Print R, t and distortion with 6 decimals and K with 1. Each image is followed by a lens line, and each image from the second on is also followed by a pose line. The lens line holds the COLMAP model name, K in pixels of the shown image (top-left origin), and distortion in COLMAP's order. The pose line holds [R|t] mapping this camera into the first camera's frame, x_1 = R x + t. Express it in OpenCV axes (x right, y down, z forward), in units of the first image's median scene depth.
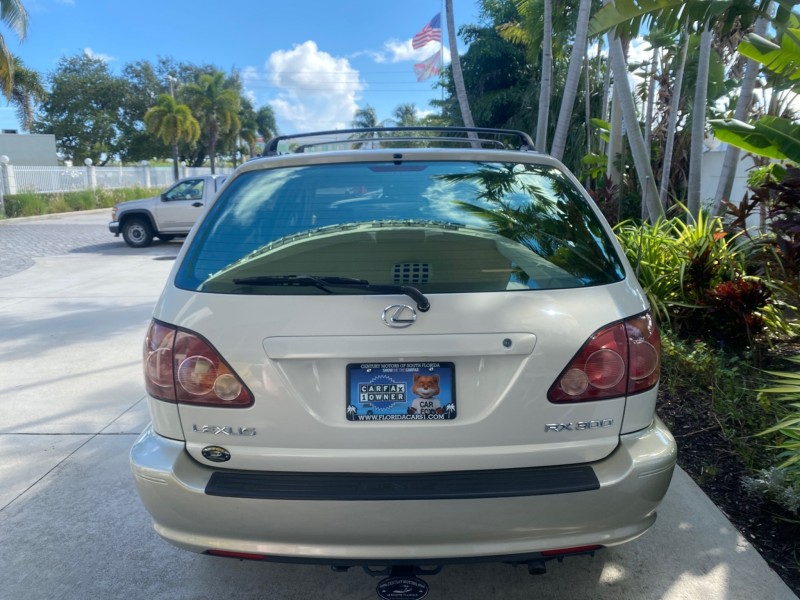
lens RADIAL K [[615.5, 0, 400.0], [0, 615.5, 302.9], [0, 0, 1]] dist [0.013096, -0.009853]
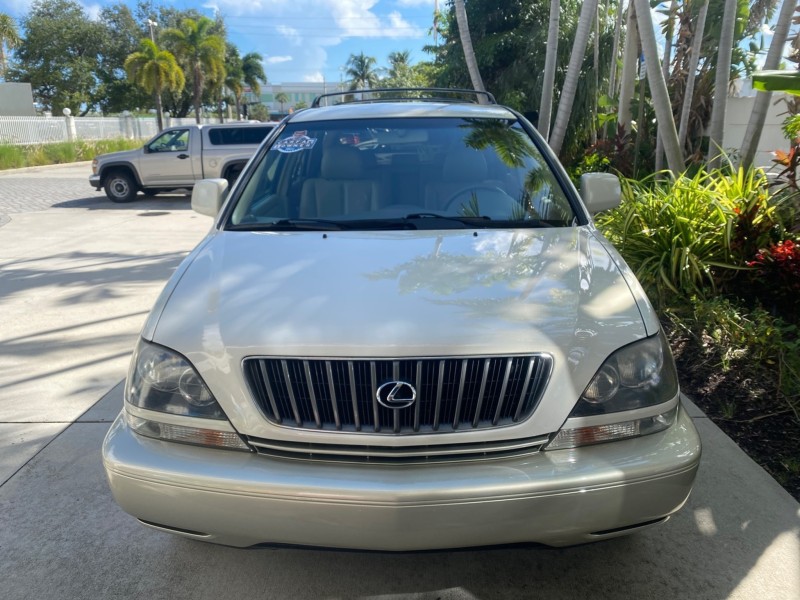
lens RADIAL K [[615.5, 0, 400.5], [0, 615.5, 301.2], [0, 0, 1]] dist [0.013096, -0.009853]
pose [[0.999858, -0.006134, 0.015695, -0.044088], [0.004992, 0.997408, 0.071787, -0.017533], [-0.016094, -0.071698, 0.997297, 0.138797]]
